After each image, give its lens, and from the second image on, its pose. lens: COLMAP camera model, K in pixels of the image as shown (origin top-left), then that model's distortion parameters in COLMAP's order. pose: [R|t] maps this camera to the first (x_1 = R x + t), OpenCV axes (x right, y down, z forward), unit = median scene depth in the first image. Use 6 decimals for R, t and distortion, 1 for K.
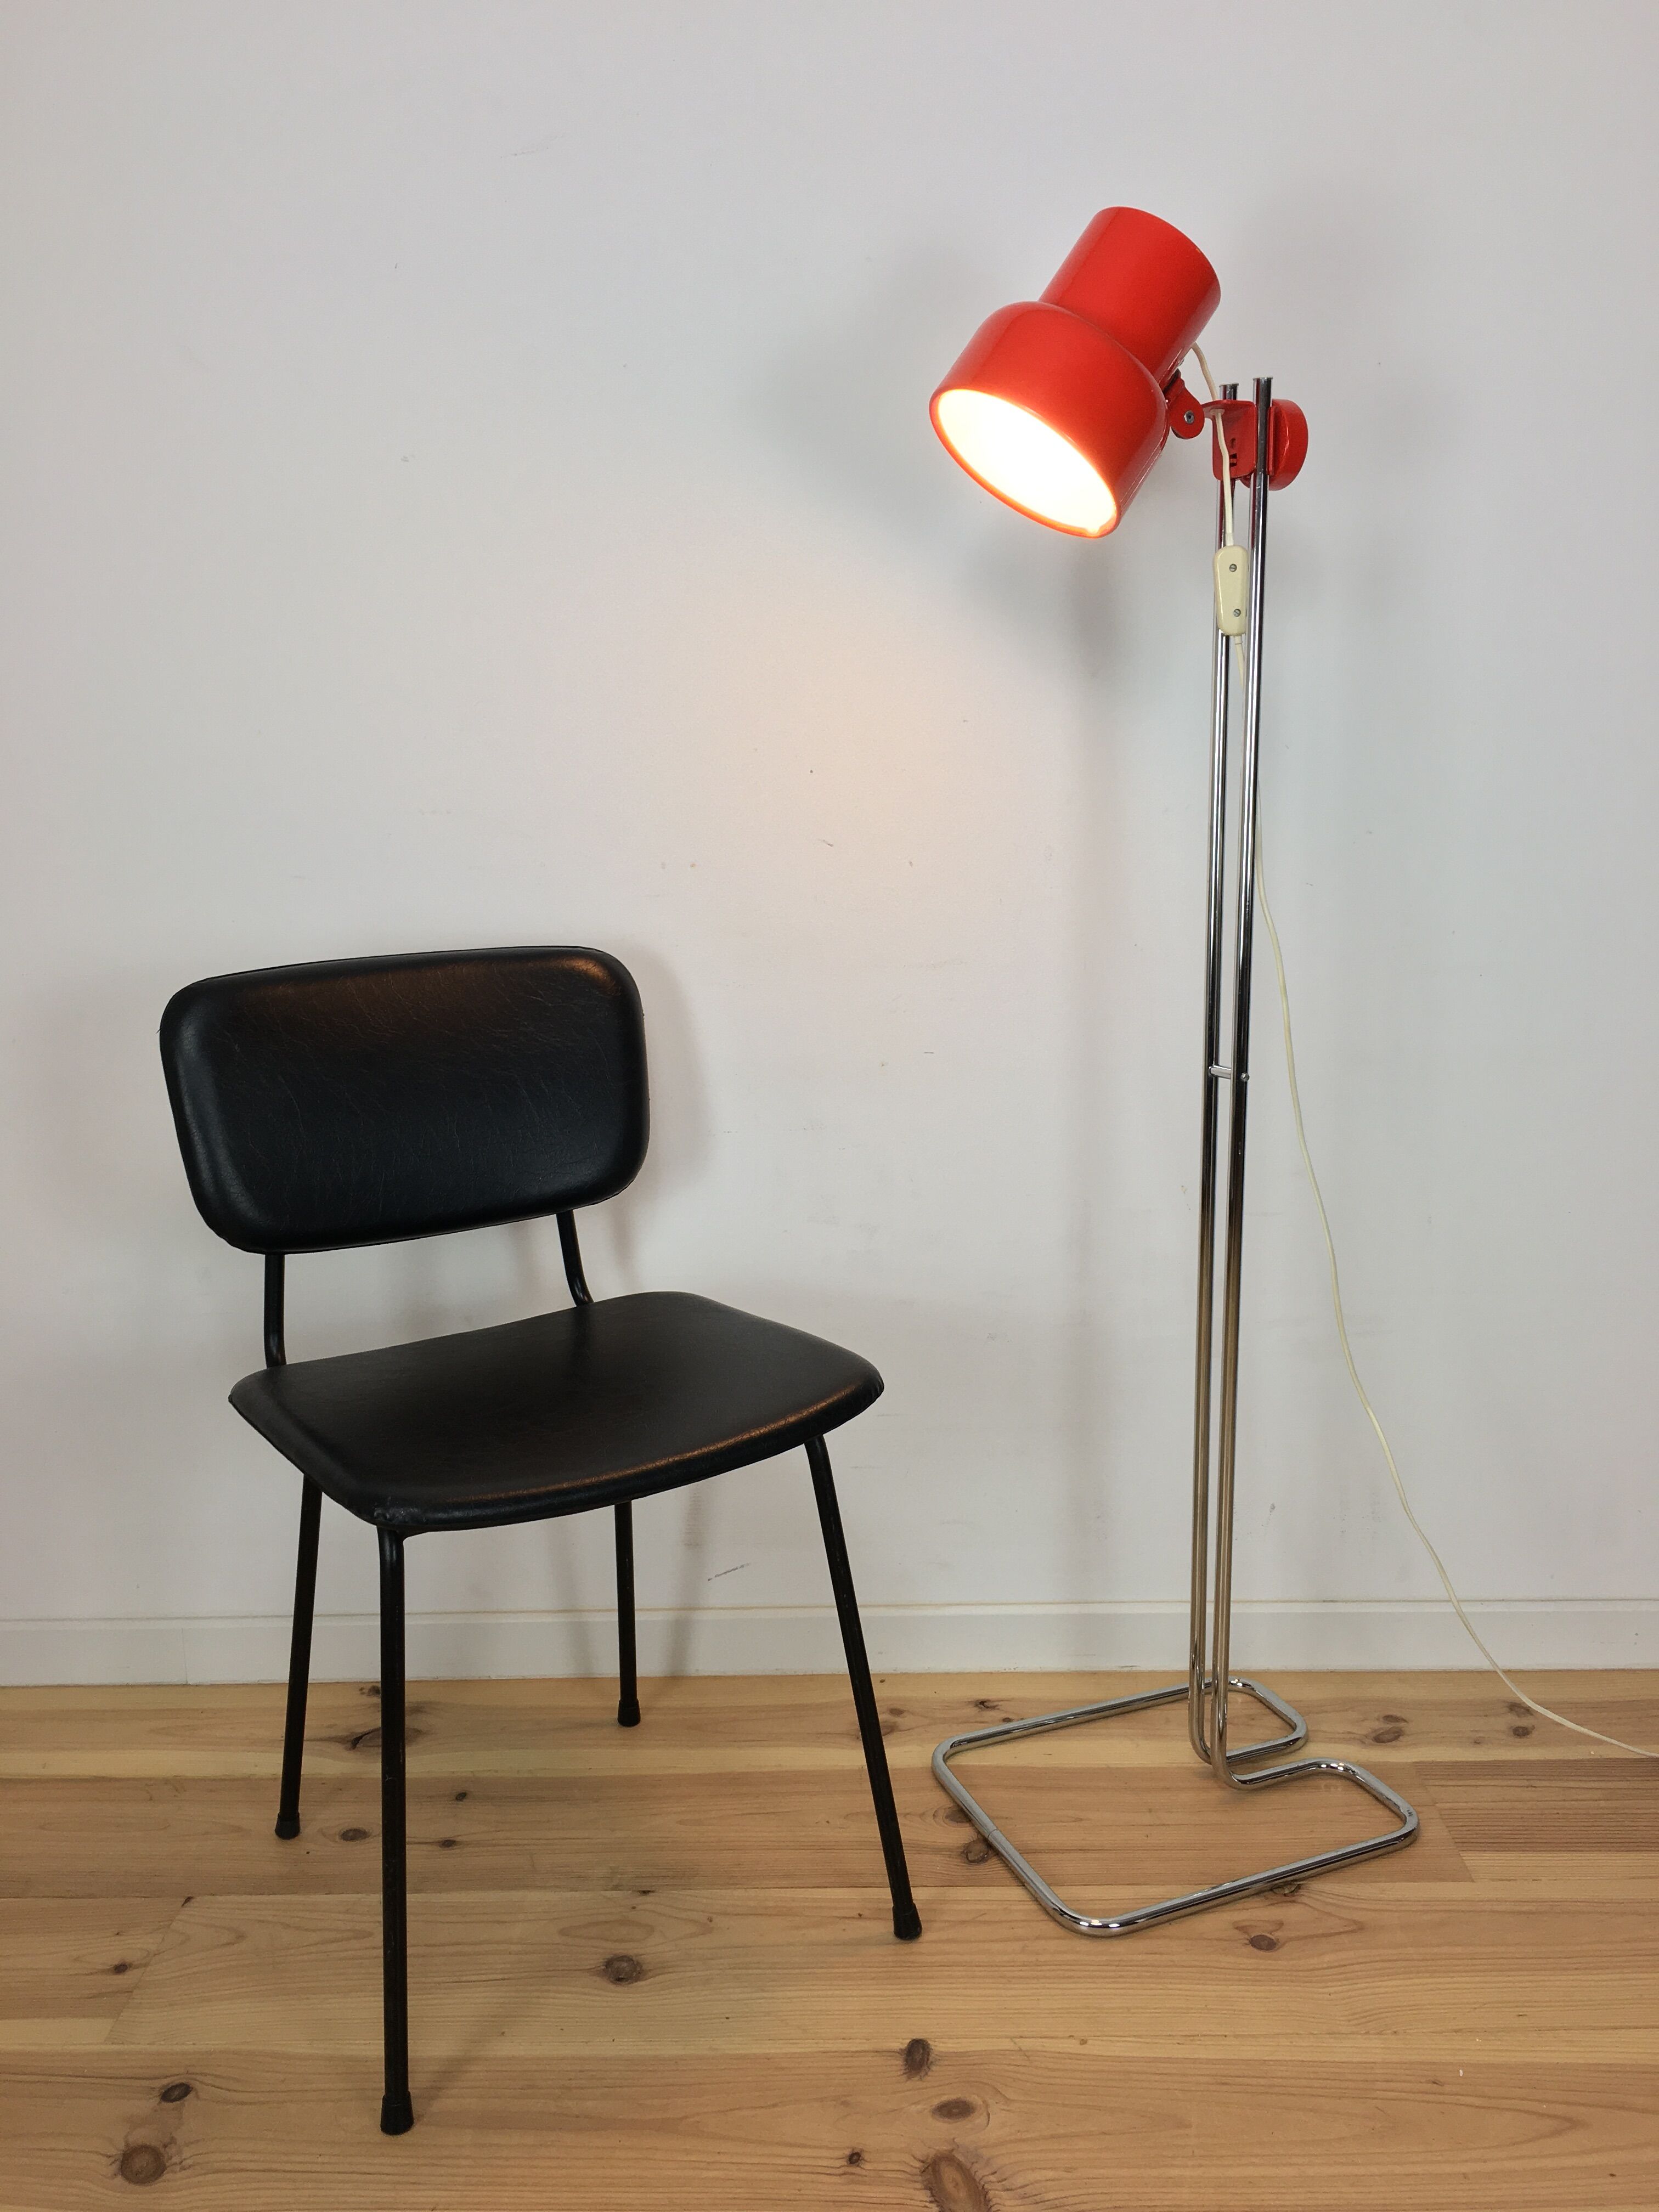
lens RADIAL K [[1896.9, 0, 827.3], [0, 1896.9, 1094.6], [0, 0, 1]] dist [0.074885, -0.121896]
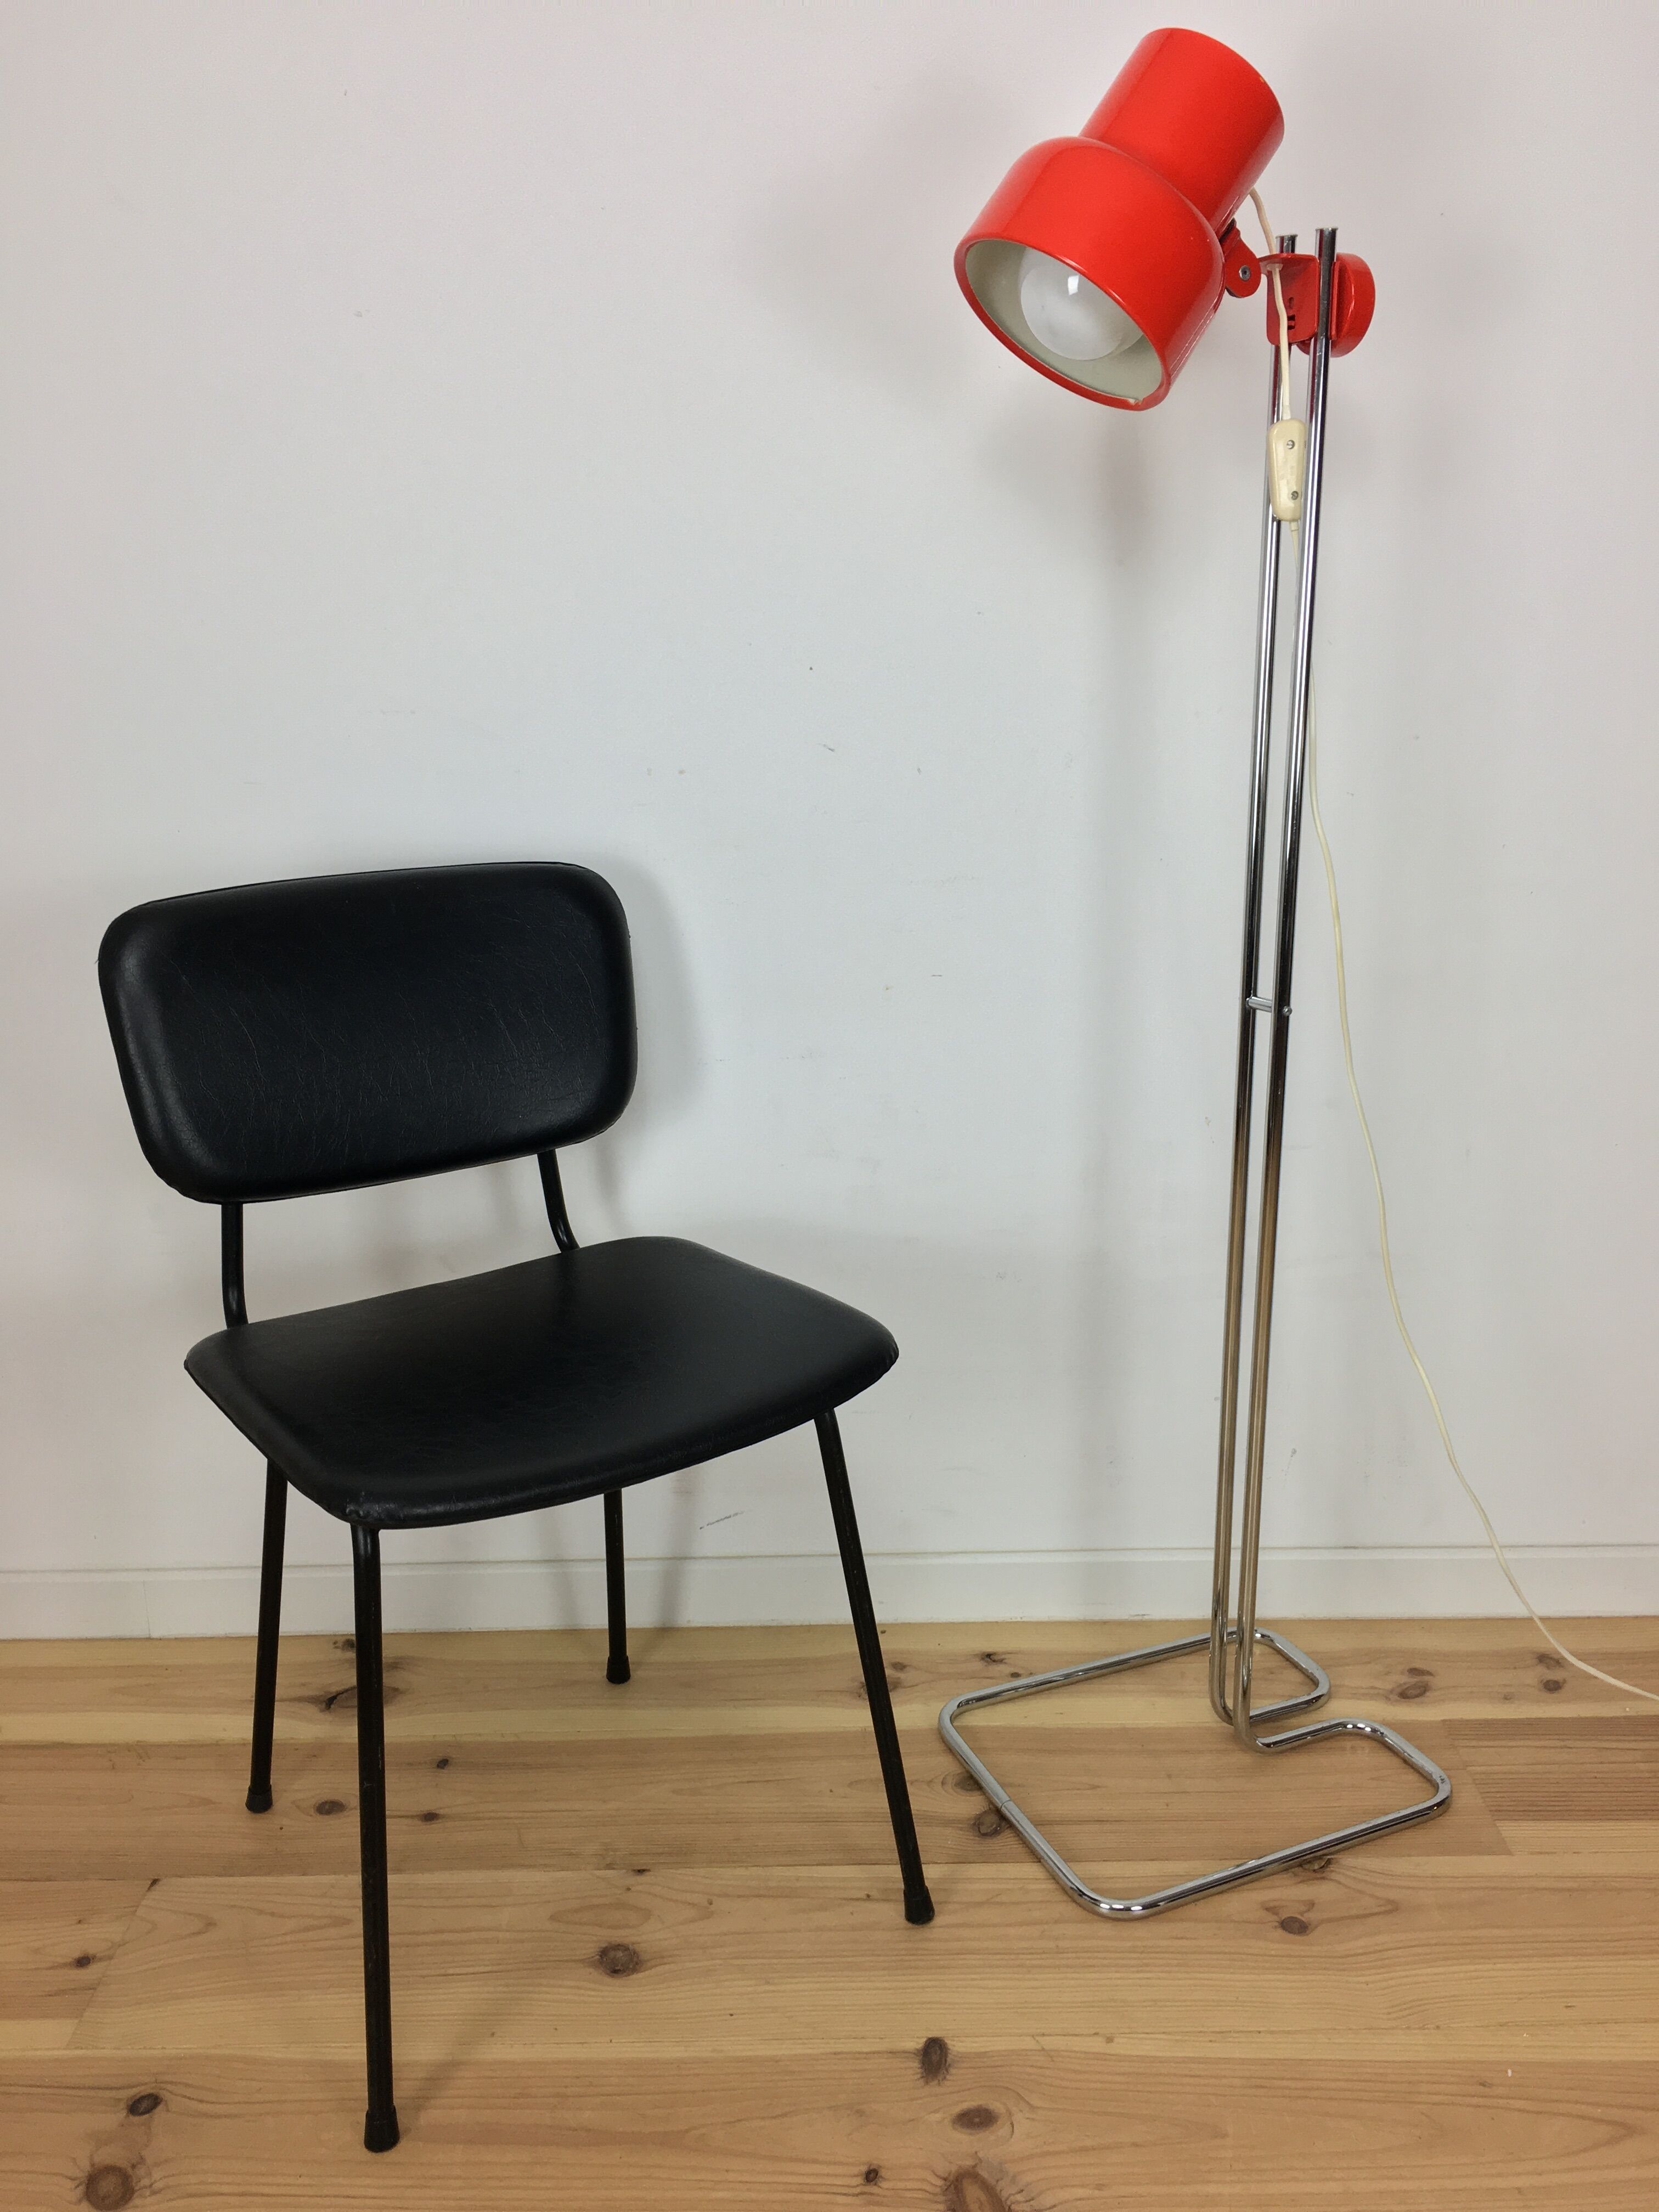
lens RADIAL K [[1896.9, 0, 825.4], [0, 1896.9, 1096.8], [0, 0, 1]] dist [0.074885, -0.121896]
pose [[0.999847, -0.001050, 0.017459, -0.020192], [-0.000149, 0.997651, 0.068499, -0.030935], [-0.017489, -0.068491, 0.997498, 0.082874]]
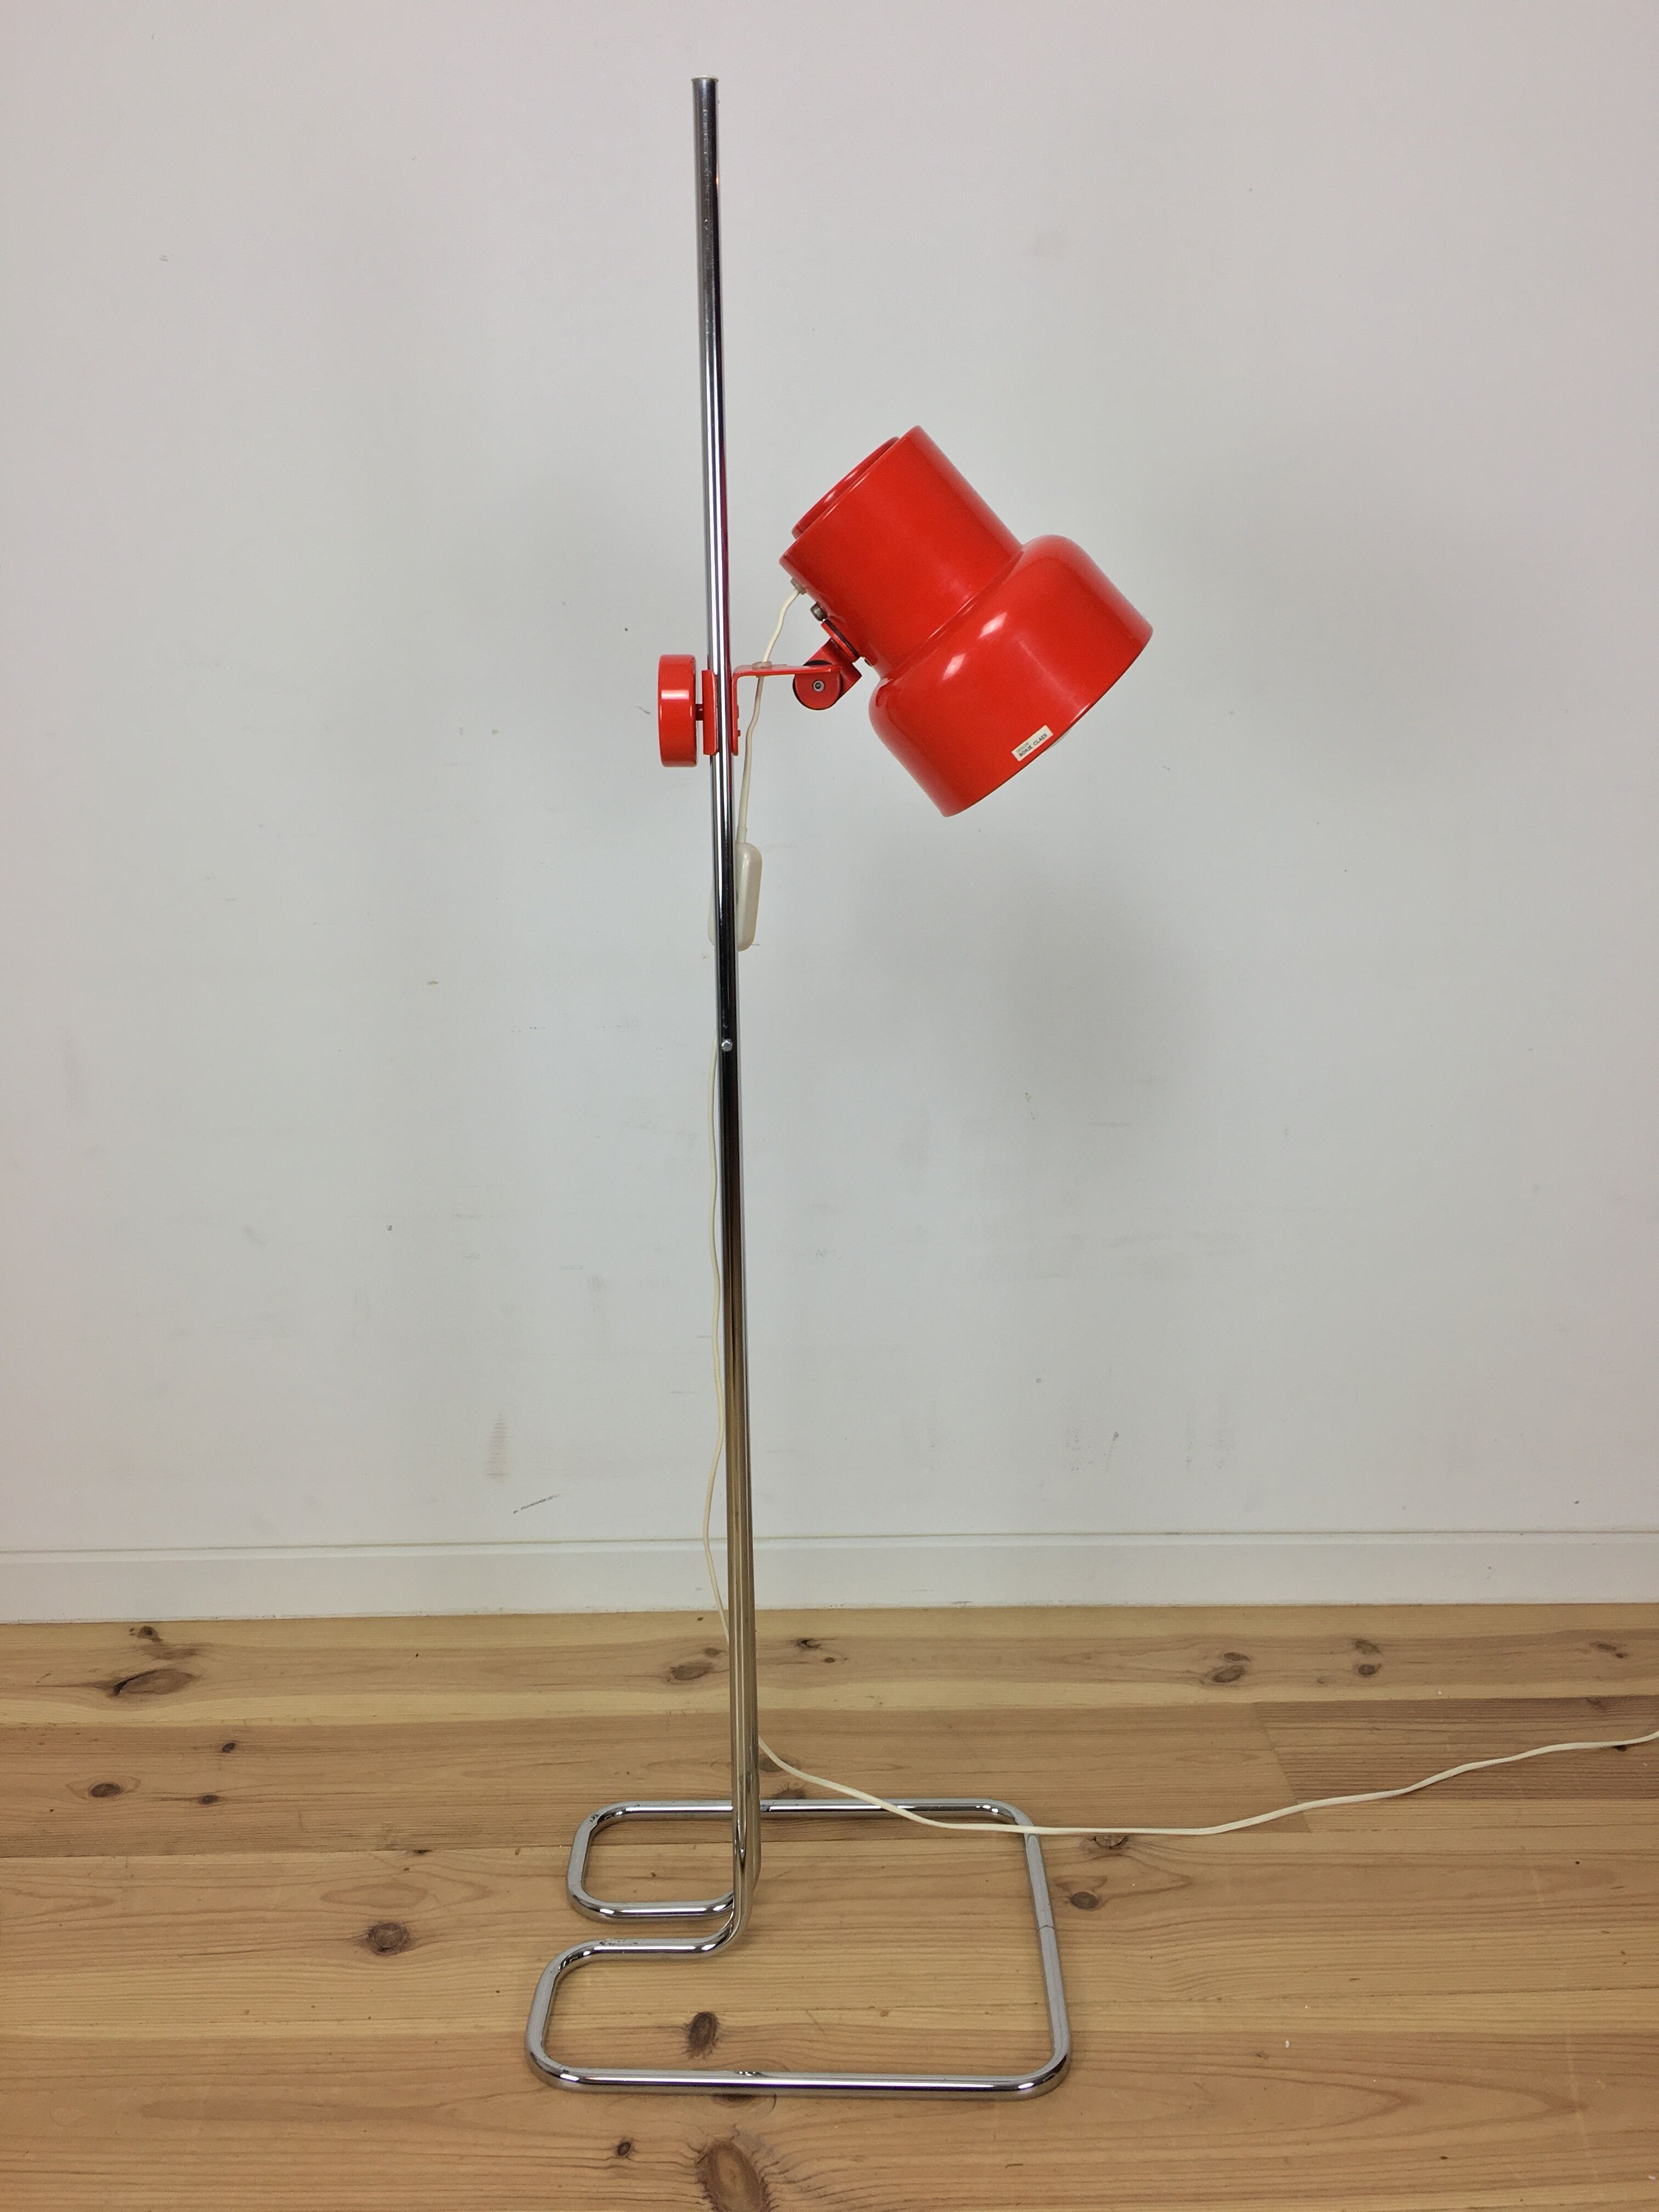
lens RADIAL K [[1896.9, 0, 826.3], [0, 1896.9, 1098.8], [0, 0, 1]] dist [0.074885, -0.121896]
pose [[0.998478, 0.012142, 0.053799, 0.045901], [-0.014365, 0.999051, 0.041124, 0.016298], [-0.053249, -0.041834, 0.997705, 0.092115]]
